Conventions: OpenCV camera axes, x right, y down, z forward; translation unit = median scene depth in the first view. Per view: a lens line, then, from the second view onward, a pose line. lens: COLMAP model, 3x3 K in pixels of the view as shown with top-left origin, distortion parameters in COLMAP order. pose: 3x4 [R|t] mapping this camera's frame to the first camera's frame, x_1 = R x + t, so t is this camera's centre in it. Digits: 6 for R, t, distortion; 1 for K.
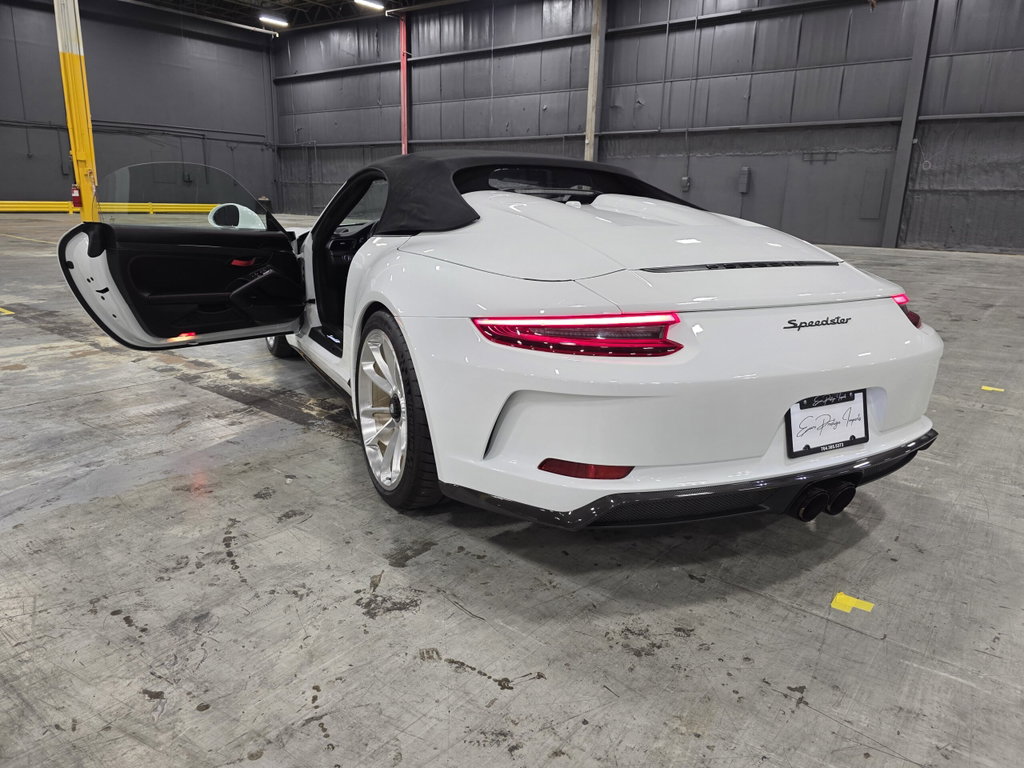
lens RADIAL K [[700.0, 0, 514.0], [0, 700.0, 375.7], [0, 0, 1]] dist [0.053388, -0.050601]
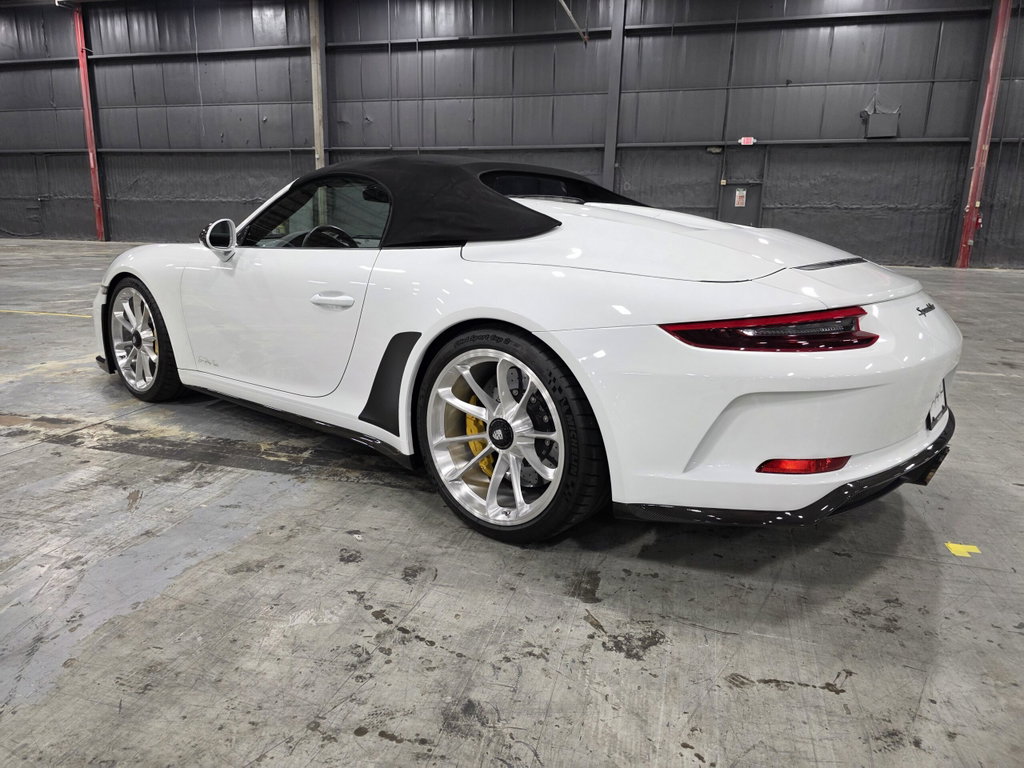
lens RADIAL K [[695.7, 0, 501.3], [0, 695.7, 384.2], [0, 0, 1]] dist [0.052977, -0.050897]
pose [[0.921688, -0.096032, 0.375858, -0.373307], [0.100058, 0.994942, 0.008842, -0.019601], [-0.374807, 0.029458, 0.926635, 0.121748]]
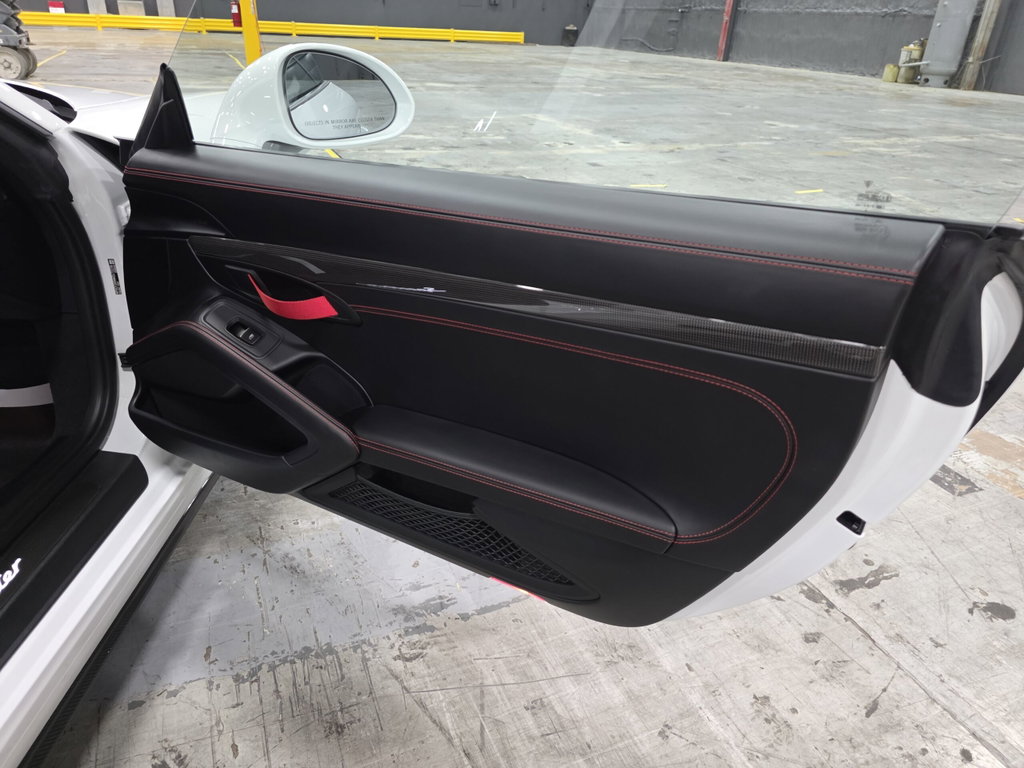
lens RADIAL K [[693.9, 0, 516.9], [0, 693.9, 383.7], [0, 0, 1]] dist [0.046159, -0.042427]
pose [[0.884952, 0.230346, -0.404724, 0.400497], [-0.136928, 0.959388, 0.246628, -0.287519], [0.445097, -0.162836, 0.880553, 1.210211]]
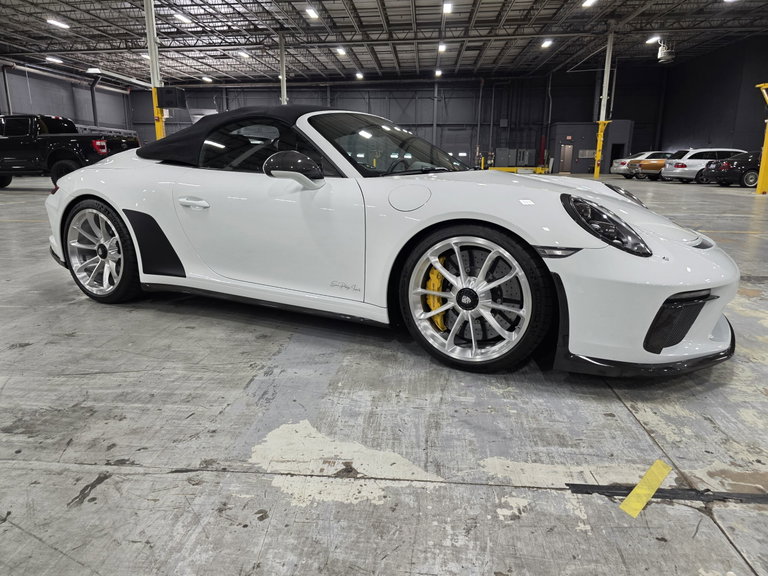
lens RADIAL K [[514.7, 0, 377.8], [0, 514.7, 286.1], [0, 0, 1]] dist [0.055977, -0.053759]
pose [[-0.833544, 0.101099, -0.543123, 0.466242], [-0.159999, 0.896802, 0.412487, -0.472050], [0.528776, 0.430725, -0.731349, 2.076537]]
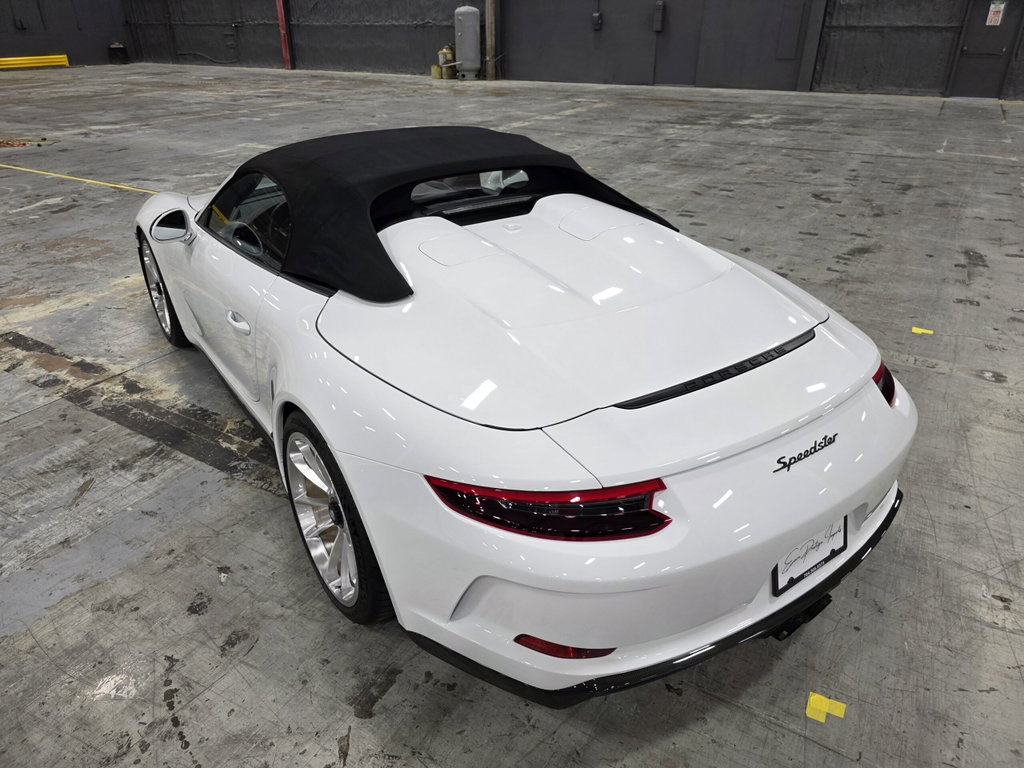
lens RADIAL K [[698.8, 0, 510.0], [0, 698.8, 386.2], [0, 0, 1]] dist [0.041901, -0.041639]
pose [[0.991091, -0.084574, 0.102888, -0.020752], [0.058002, 0.969484, 0.238196, -0.231657], [-0.119894, -0.230106, 0.965752, 0.109452]]
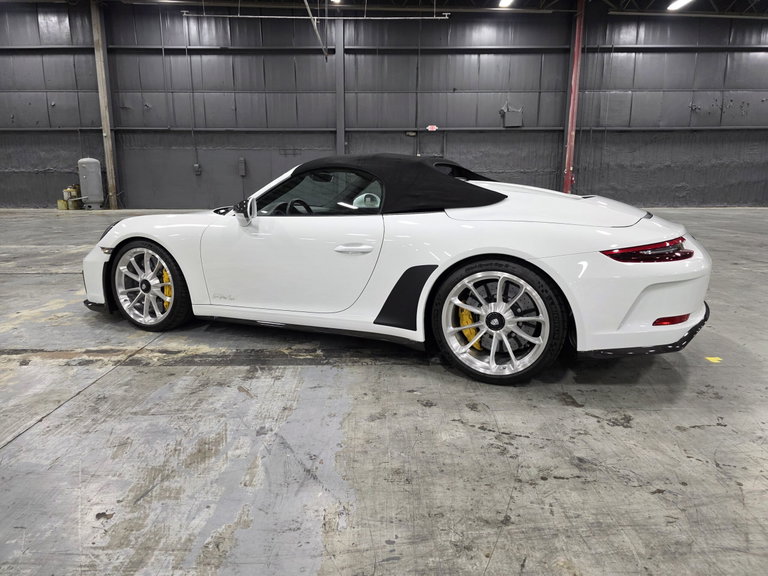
lens RADIAL K [[519.1, 0, 385.7], [0, 519.1, 284.8], [0, 0, 1]] dist [0.058097, -0.054392]
pose [[0.773584, -0.146918, 0.616427, -0.781348], [0.174873, 0.984474, 0.015181, -0.069271], [-0.609087, 0.096052, 0.787266, 0.178534]]
